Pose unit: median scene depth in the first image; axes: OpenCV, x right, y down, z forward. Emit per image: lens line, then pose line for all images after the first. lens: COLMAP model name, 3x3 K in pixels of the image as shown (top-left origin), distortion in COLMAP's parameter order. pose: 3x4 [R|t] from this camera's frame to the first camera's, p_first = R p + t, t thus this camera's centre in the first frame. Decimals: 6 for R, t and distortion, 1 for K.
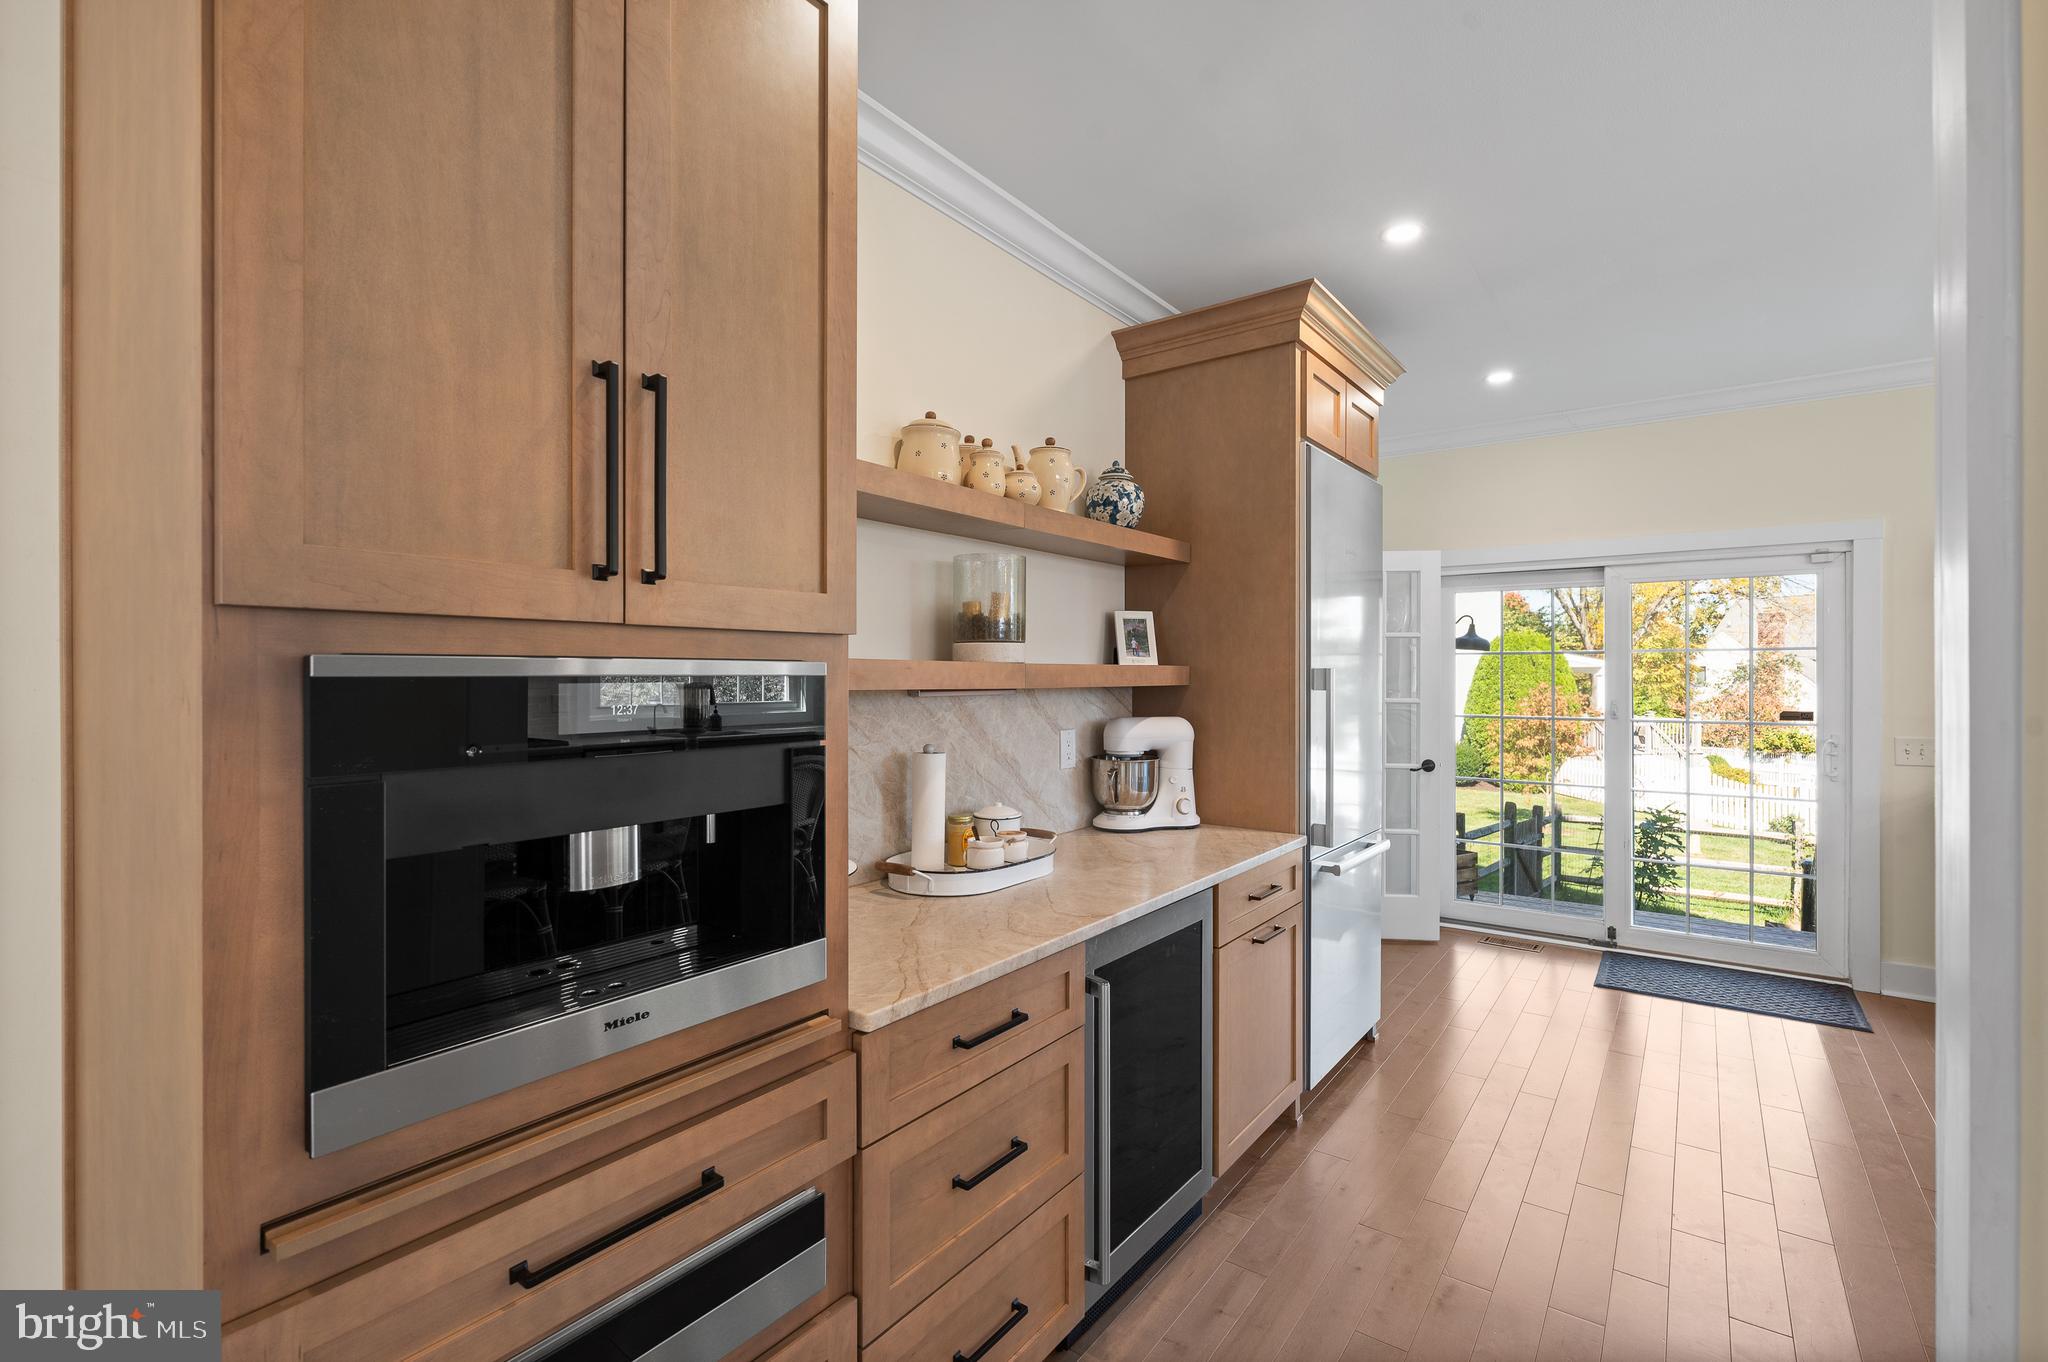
lens RADIAL K [[889.4, 0, 1025.3], [0, 889.4, 673.7], [0, 0, 1]] dist [0.000073, 0.000027]
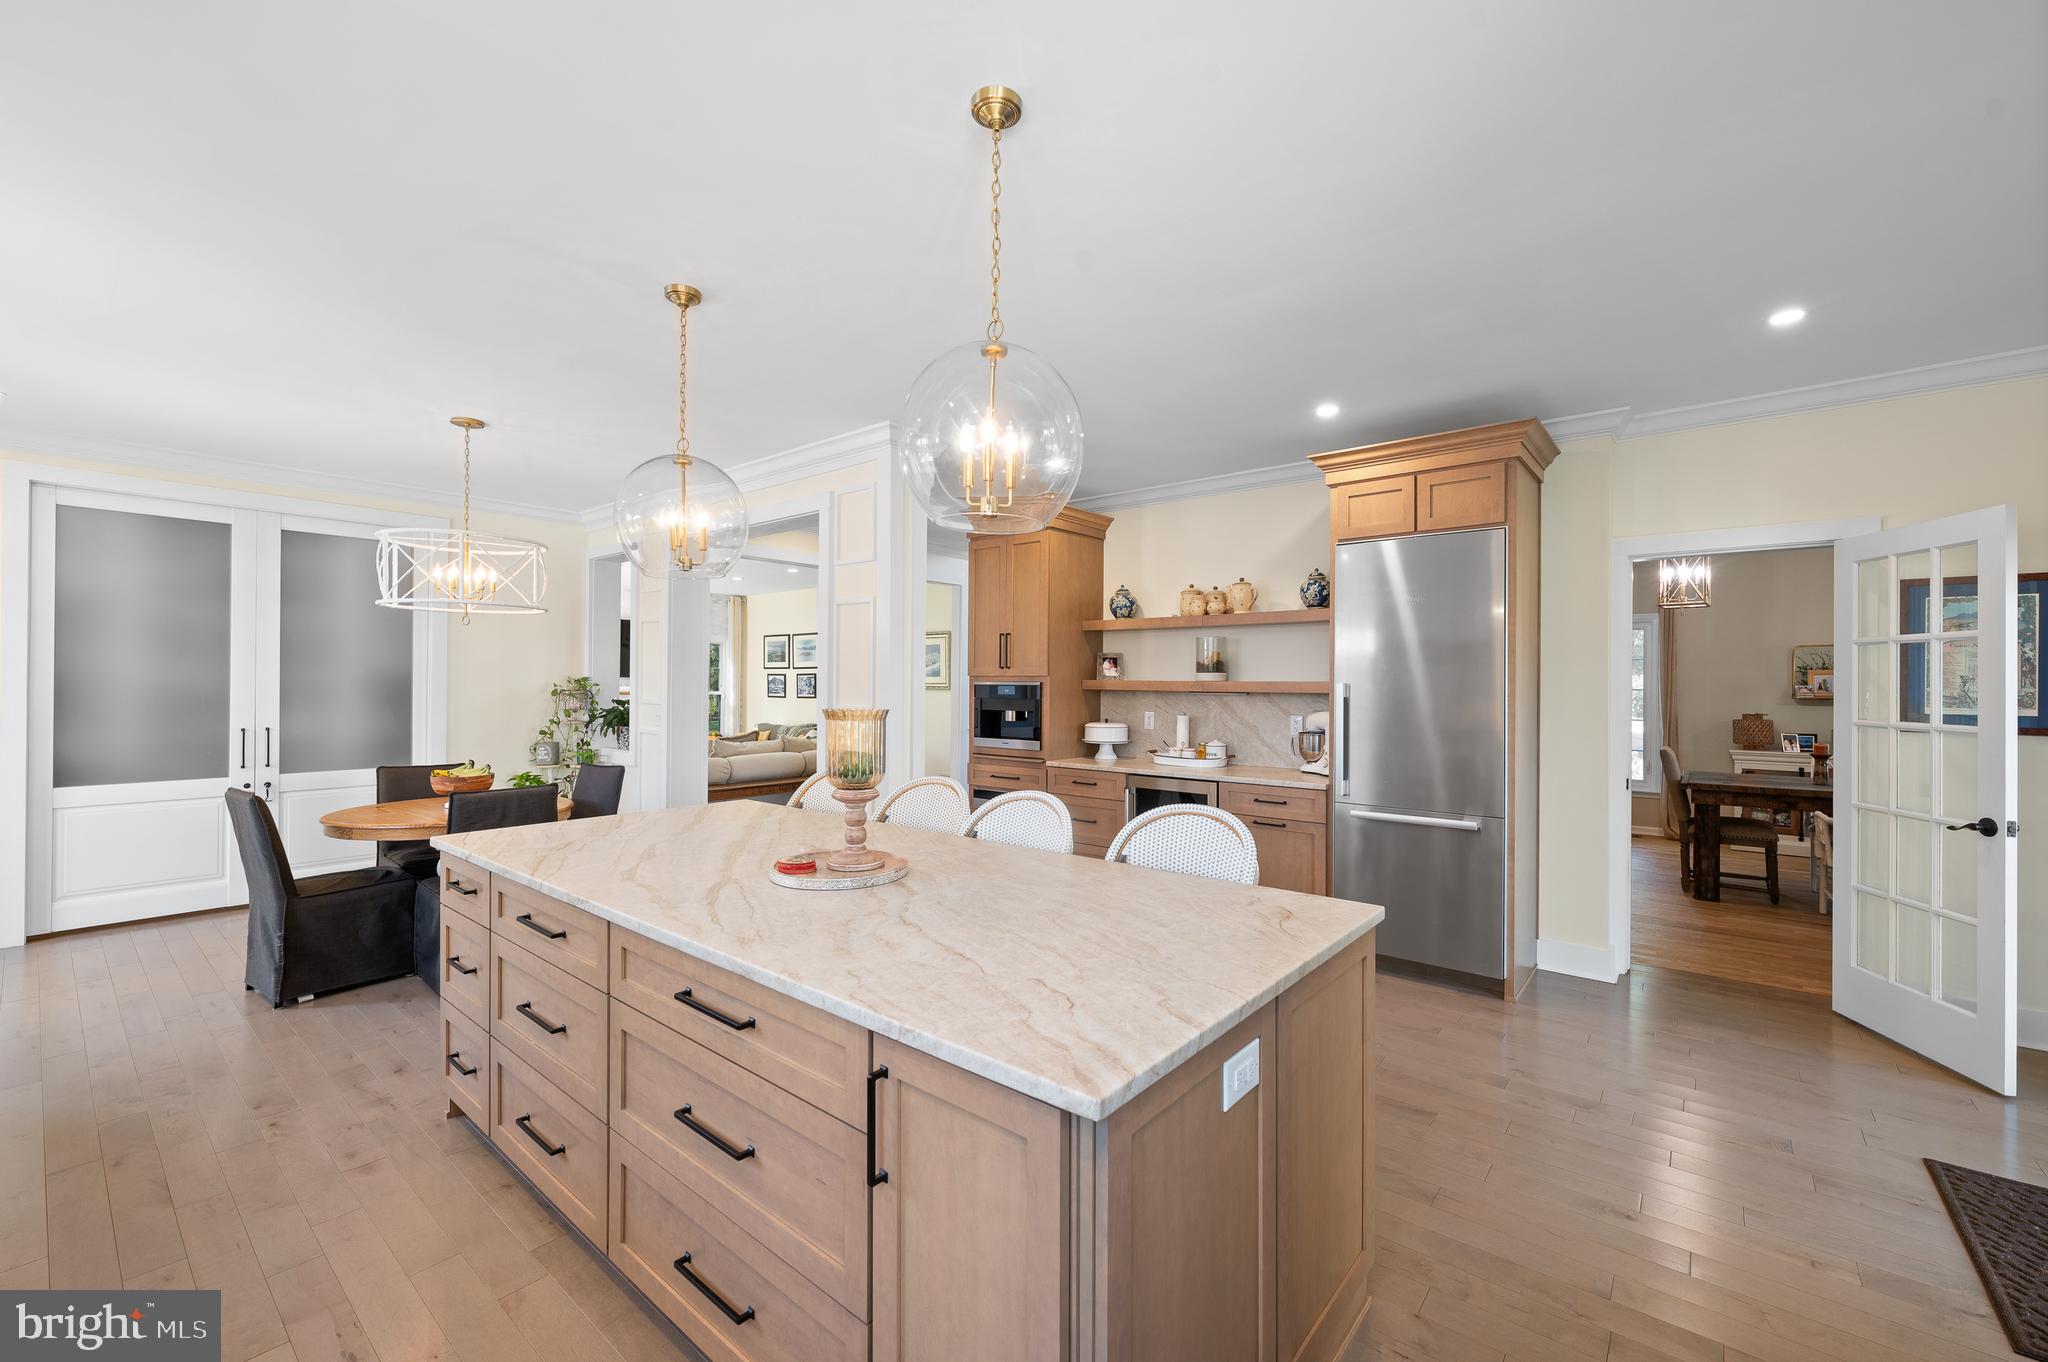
lens RADIAL K [[830.1, 0, 1033.6], [0, 830.1, 683.7], [0, 0, 1]] dist [-0.000761, -0.000277]
pose [[-0.040460, -0.001309, -0.999180, 2.108790], [-0.006270, 0.999980, -0.001056, 0.000517], [0.999161, 0.006222, -0.040468, 0.584528]]
